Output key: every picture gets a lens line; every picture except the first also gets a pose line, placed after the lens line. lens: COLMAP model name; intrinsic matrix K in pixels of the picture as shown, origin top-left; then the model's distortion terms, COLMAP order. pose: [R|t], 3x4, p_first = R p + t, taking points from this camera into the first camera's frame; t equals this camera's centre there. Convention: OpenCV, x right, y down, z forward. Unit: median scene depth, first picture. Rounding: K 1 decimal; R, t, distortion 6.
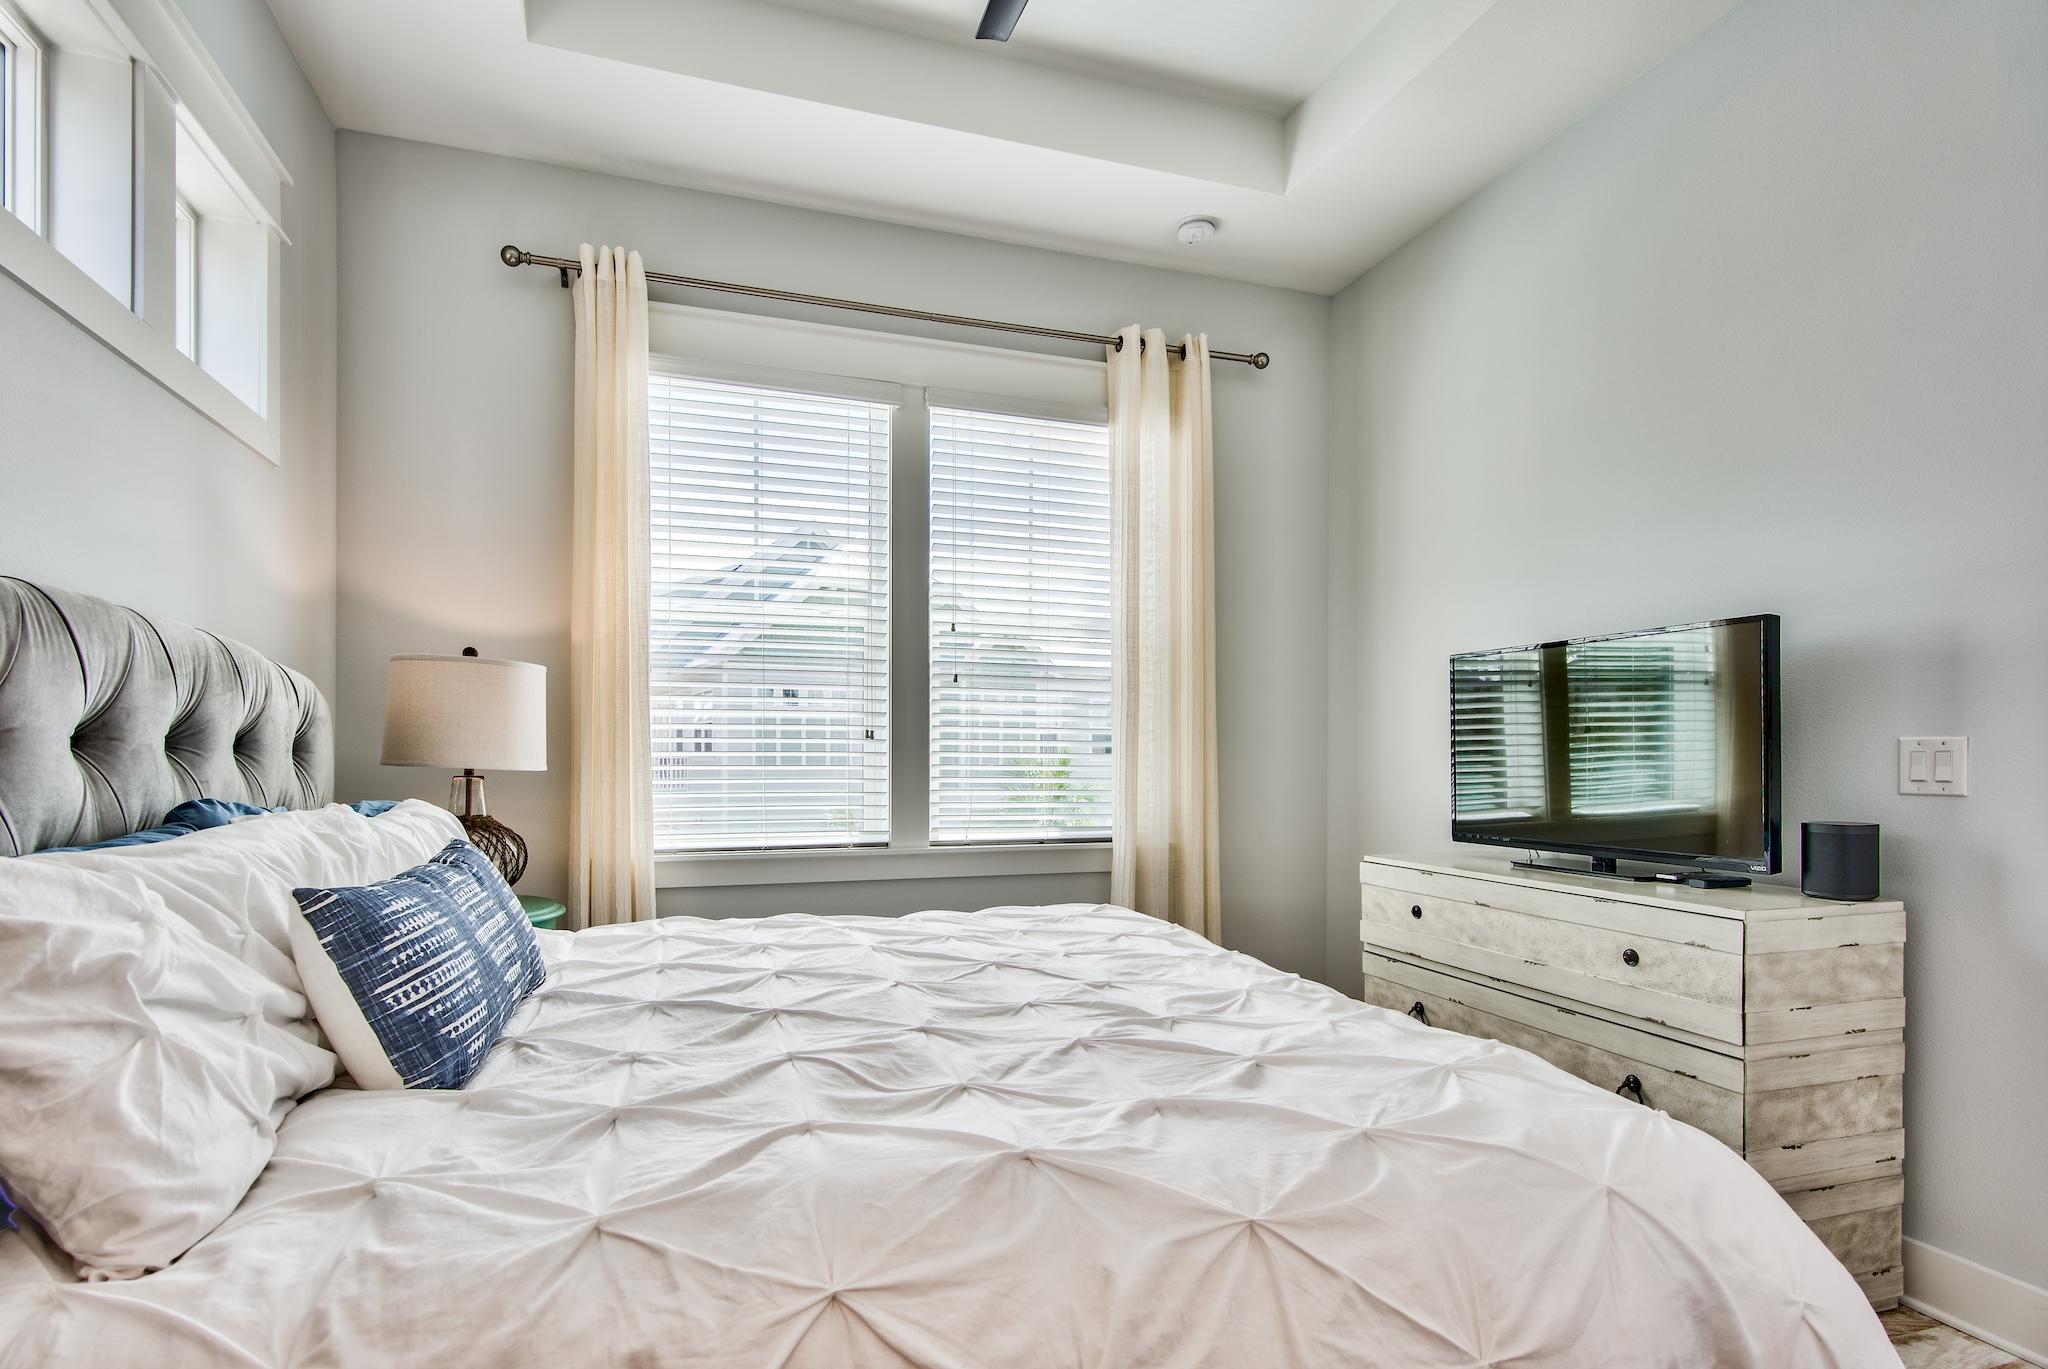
lens RADIAL K [[1037.4, 0, 1022.3], [0, 1037.4, 758.1], [0, 0, 1]] dist [0.000573, 0.000099]
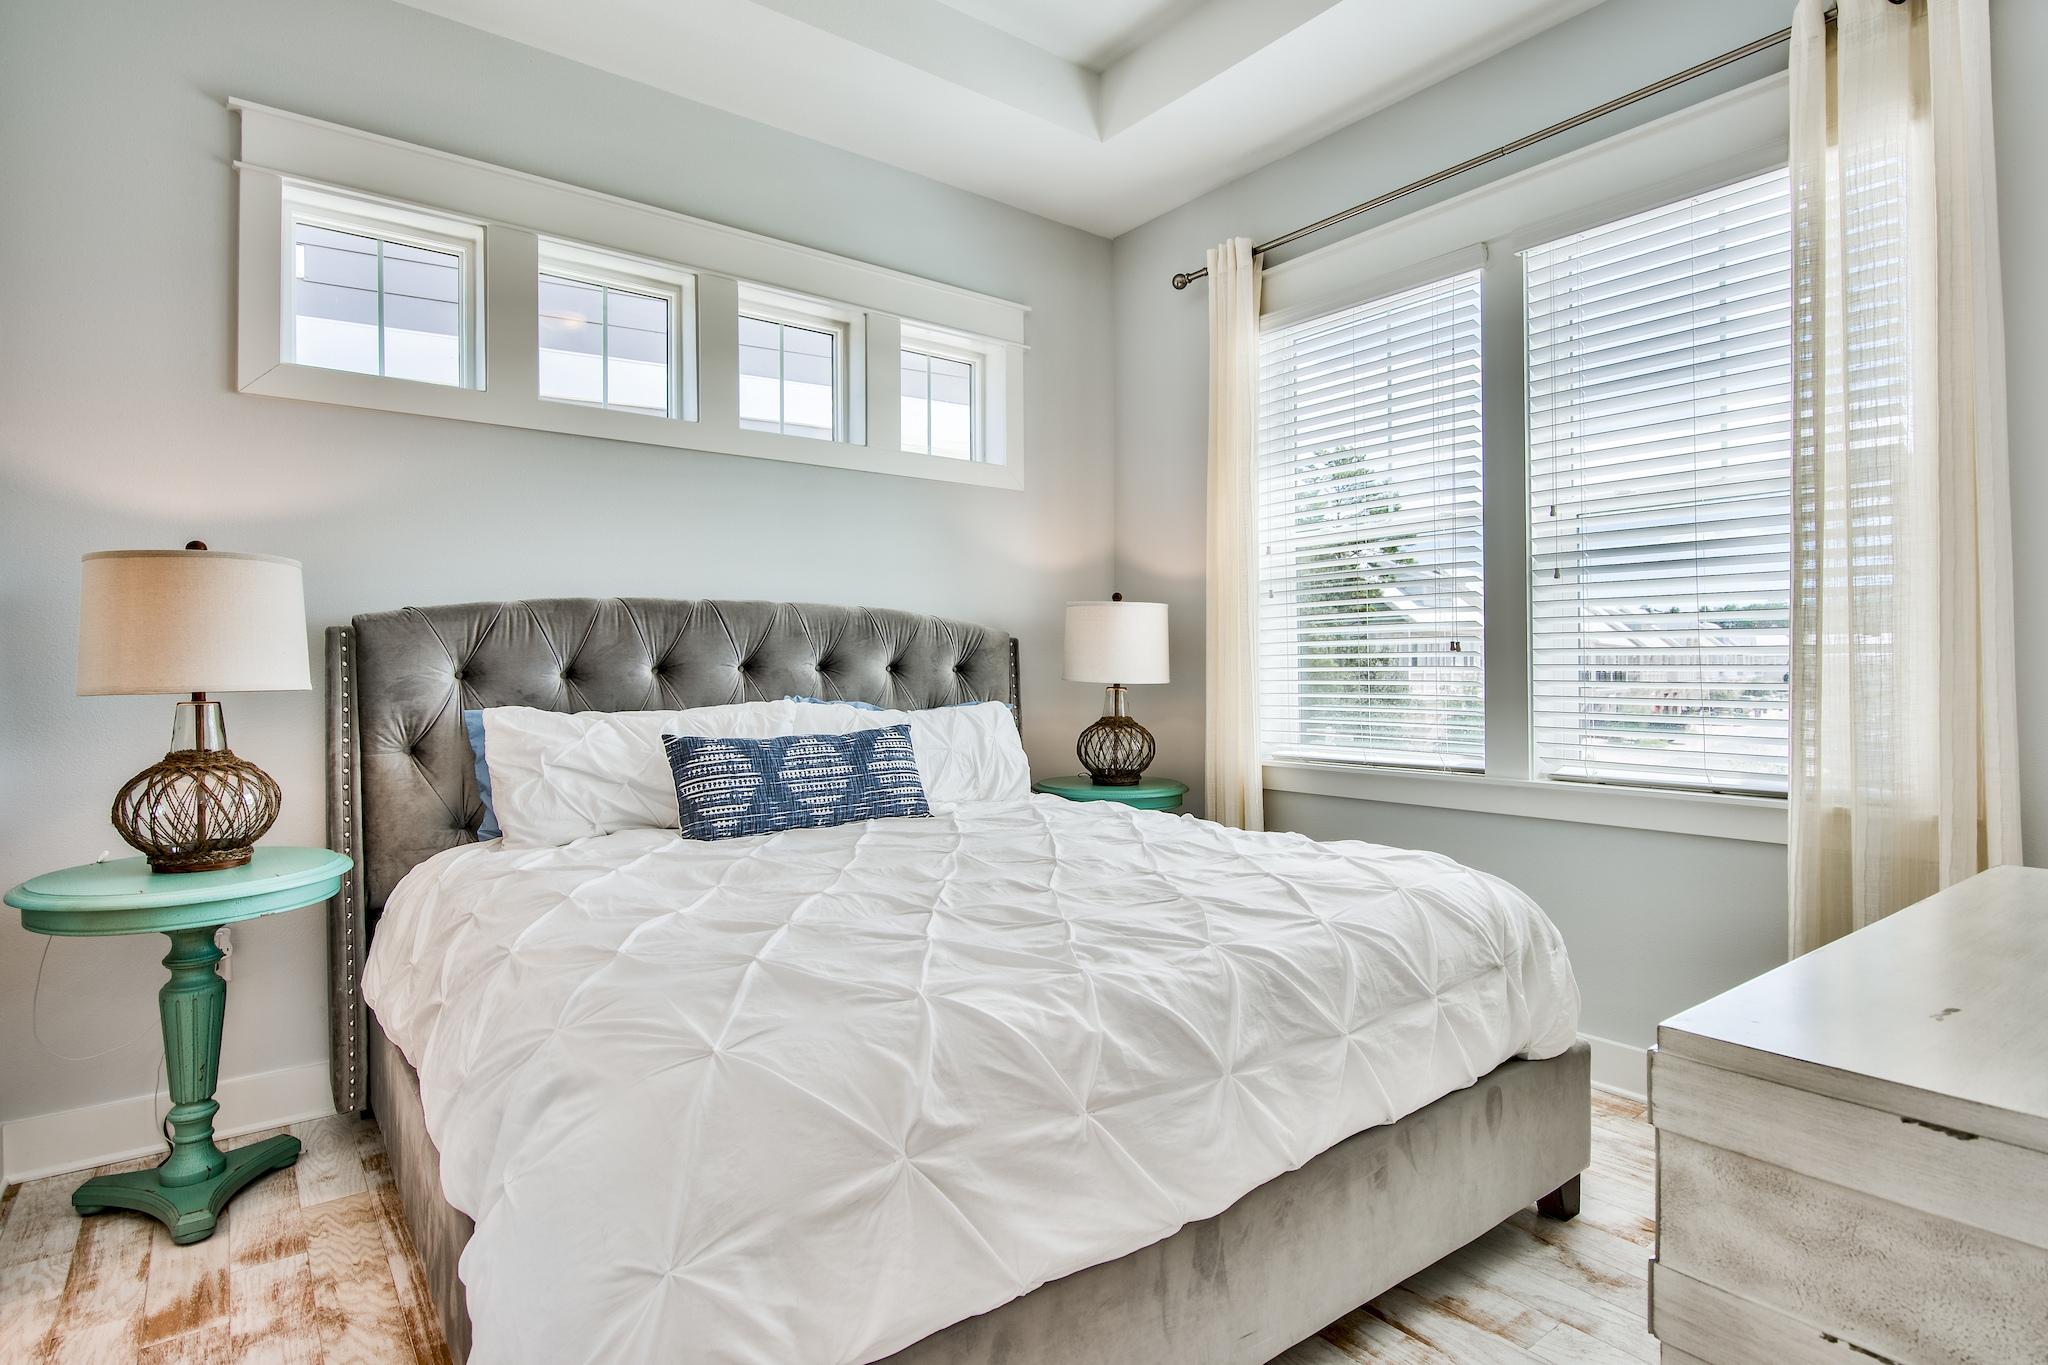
lens RADIAL K [[1046.9, 0, 1027.1], [0, 1046.9, 679.8], [0, 0, 1]] dist [-0.001191, -0.000079]
pose [[0.325499, -0.001015, -0.945542, 0.581255], [0.003703, 0.999993, 0.000202, 0.004250], [0.945535, -0.003567, 0.325501, 0.350422]]
